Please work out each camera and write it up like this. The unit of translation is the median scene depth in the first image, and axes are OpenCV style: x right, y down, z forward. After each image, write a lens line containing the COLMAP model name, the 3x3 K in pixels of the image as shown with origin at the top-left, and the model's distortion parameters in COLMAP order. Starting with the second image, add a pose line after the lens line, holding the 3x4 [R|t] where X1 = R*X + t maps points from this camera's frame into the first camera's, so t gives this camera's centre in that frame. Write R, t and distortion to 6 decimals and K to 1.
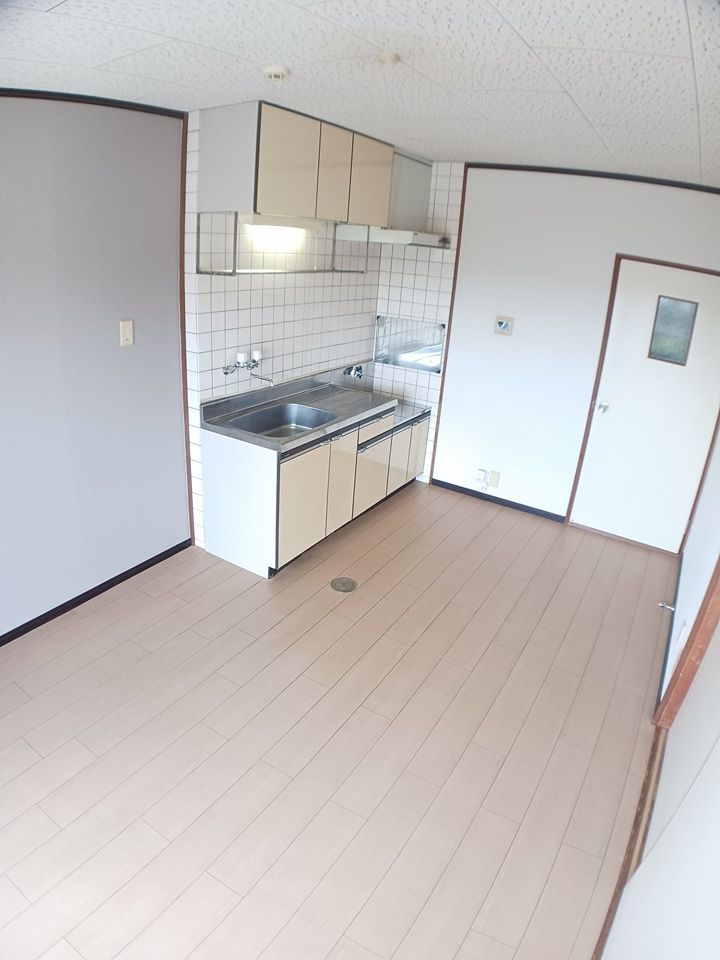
lens RADIAL K [[572.1, 0, 360.0], [0, 572.1, 480.0], [0, 0, 1]] dist [-0.173083, 0.003819]
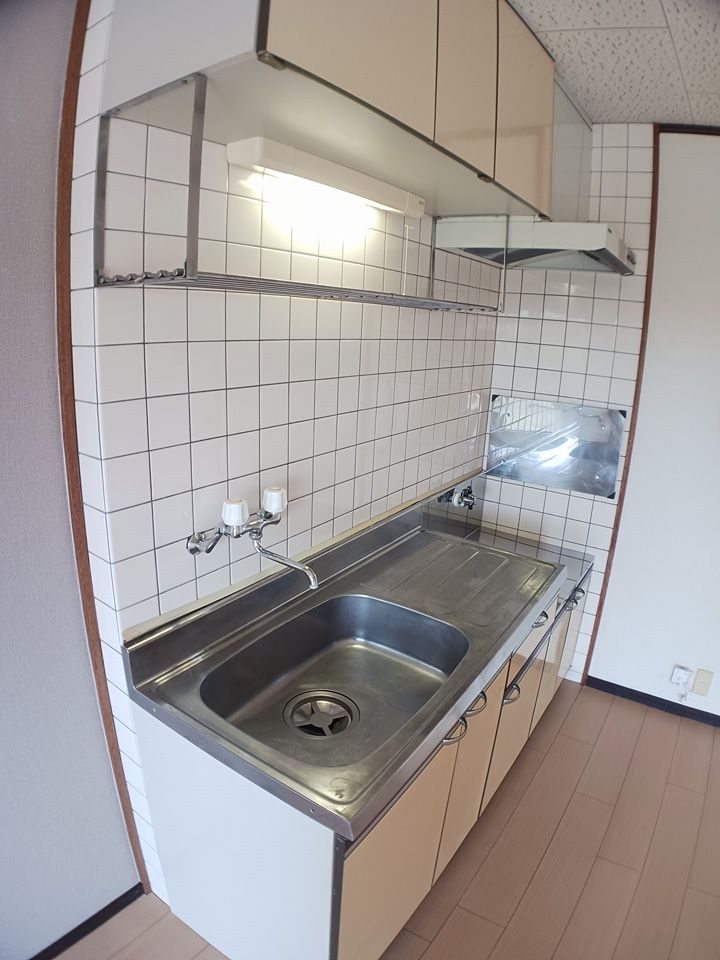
lens RADIAL K [[572.1, 0, 360.0], [0, 572.1, 480.0], [0, 0, 1]] dist [-0.173083, 0.003819]
pose [[0.998528, -0.009641, -0.053370, -0.090701], [0.002974, 0.992325, -0.123618, -0.167726], [0.054152, 0.123277, 0.990894, 0.542116]]
